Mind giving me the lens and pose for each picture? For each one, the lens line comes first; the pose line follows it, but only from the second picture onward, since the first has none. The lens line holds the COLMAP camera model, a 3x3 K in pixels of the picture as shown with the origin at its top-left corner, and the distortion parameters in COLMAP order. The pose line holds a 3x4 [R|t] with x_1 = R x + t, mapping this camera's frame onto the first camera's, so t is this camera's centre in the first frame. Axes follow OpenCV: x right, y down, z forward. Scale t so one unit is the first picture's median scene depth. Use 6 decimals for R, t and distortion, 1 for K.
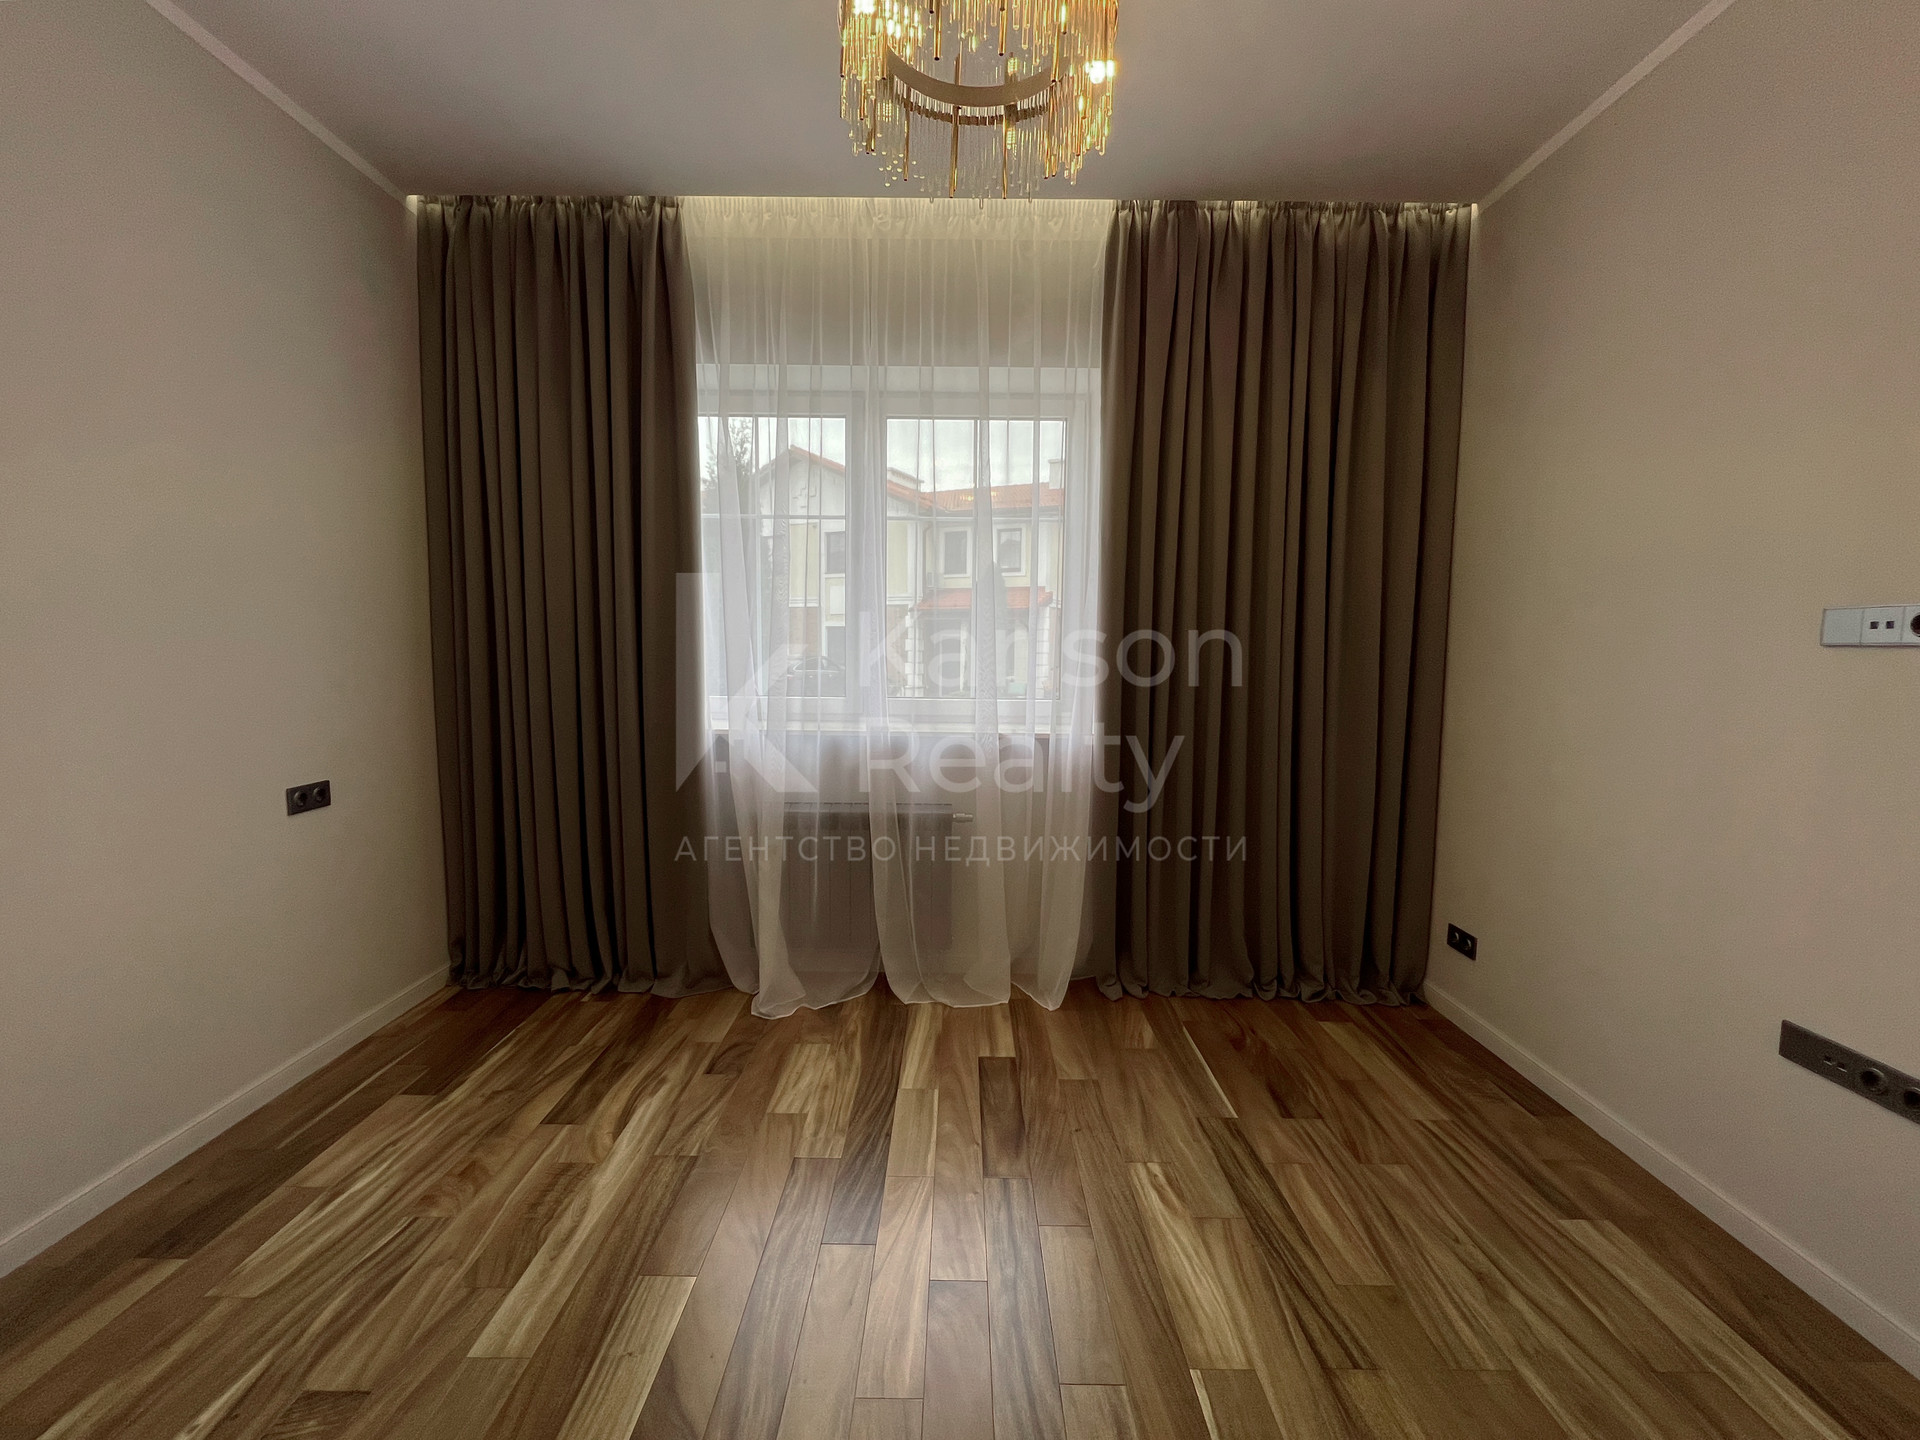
lens RADIAL K [[765.6, 0, 956.8], [0, 765.6, 715.4], [0, 0, 1]] dist [-0.003173, 0.001481]
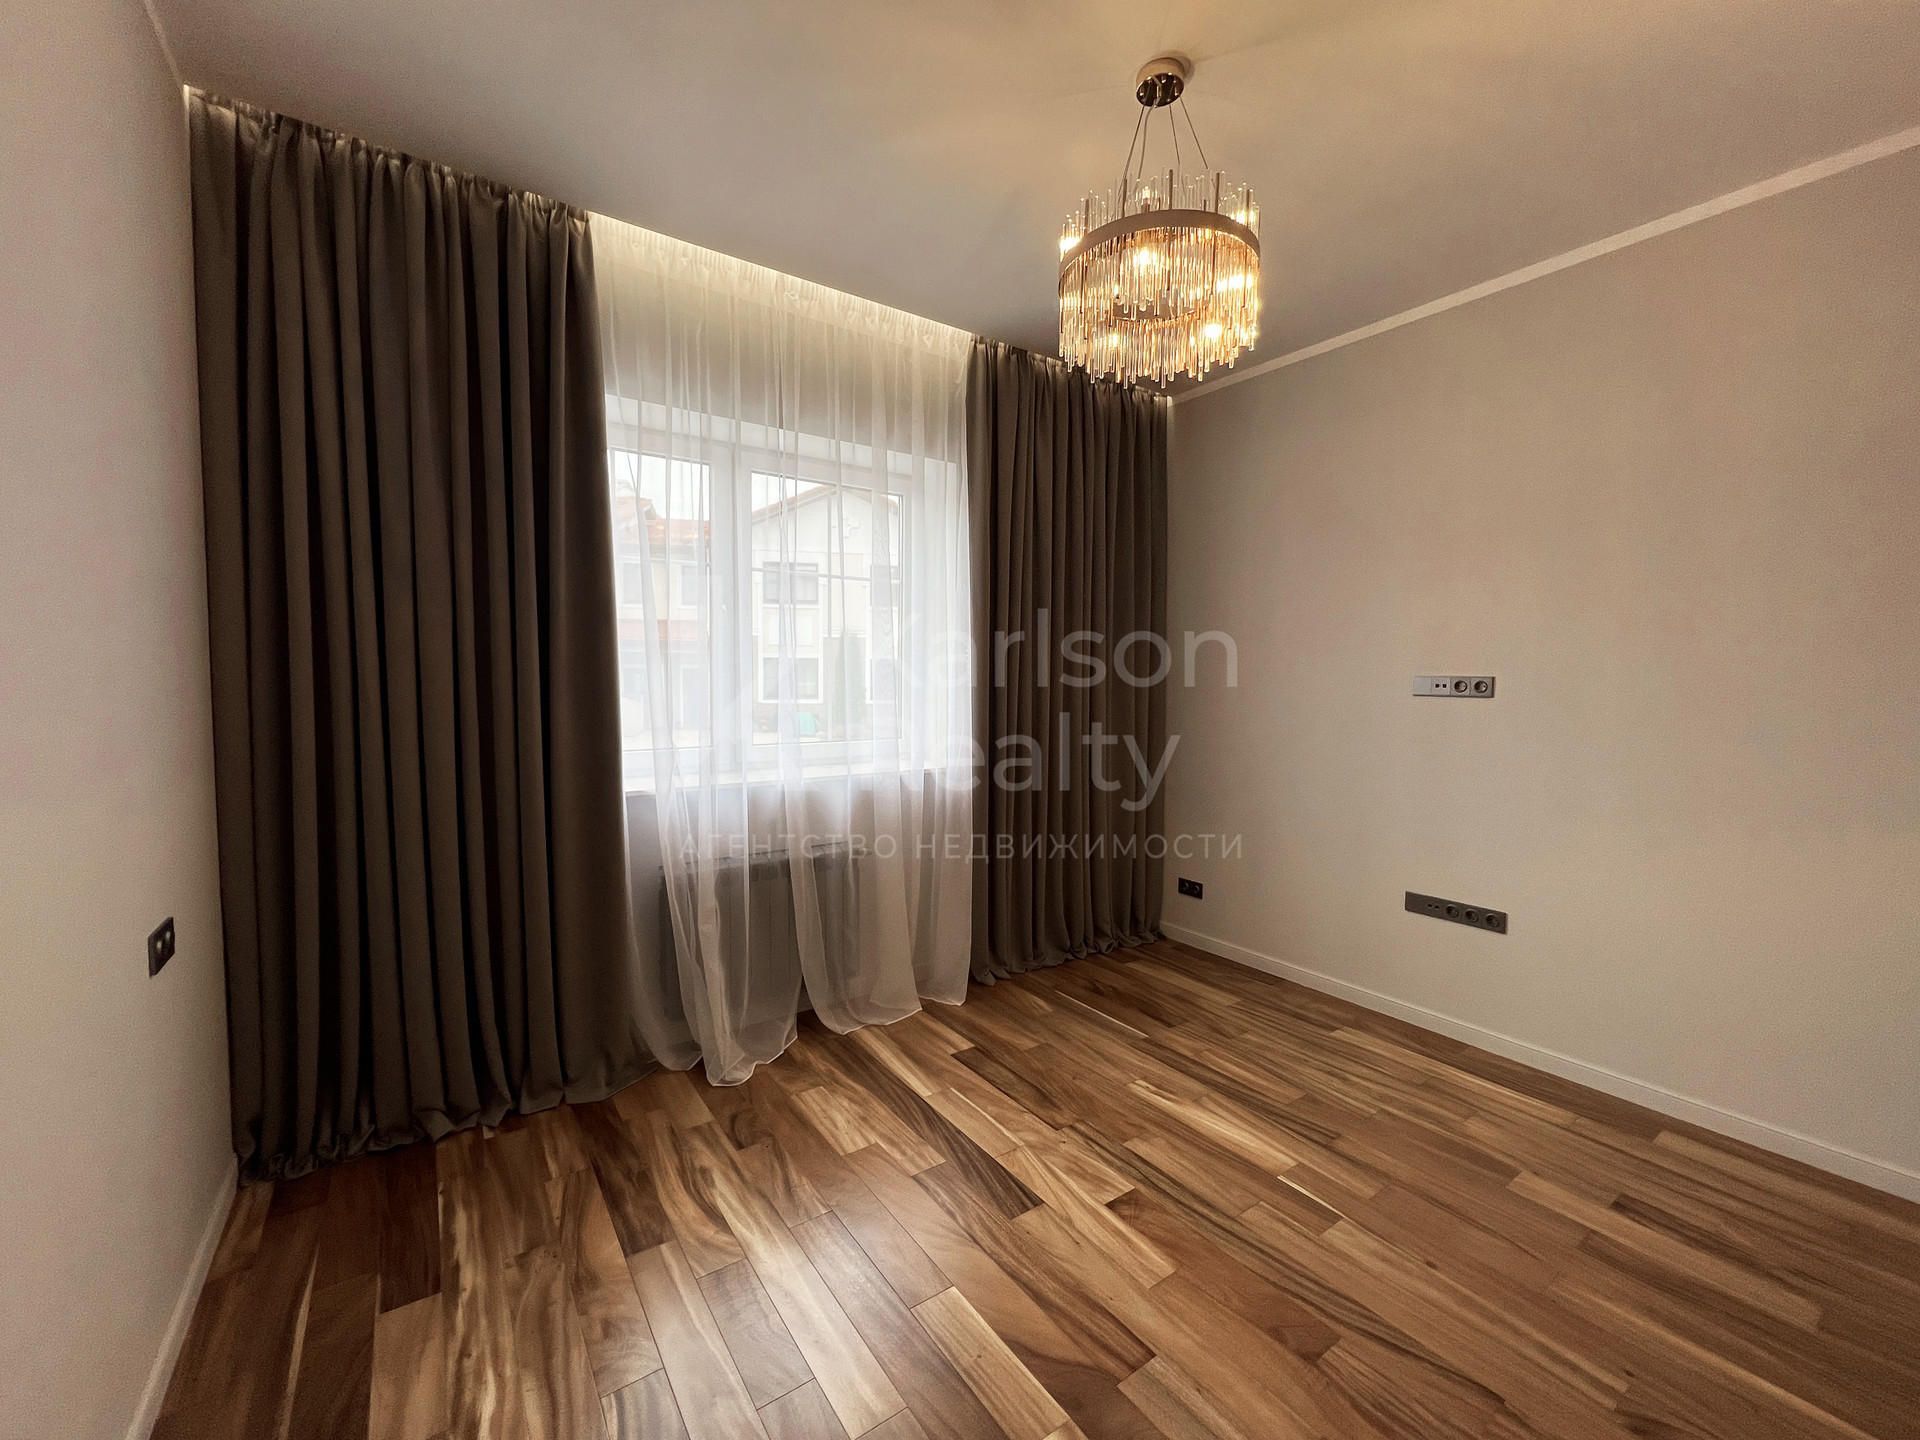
lens RADIAL K [[765.6, 0, 925.2], [0, 765.6, 716.2], [0, 0, 1]] dist [-0.003173, 0.001481]
pose [[0.827330, -0.036312, 0.560541, -0.581605], [0.052499, 0.998539, -0.012801, -0.045593], [-0.559257, 0.040018, 0.828028, 0.045213]]
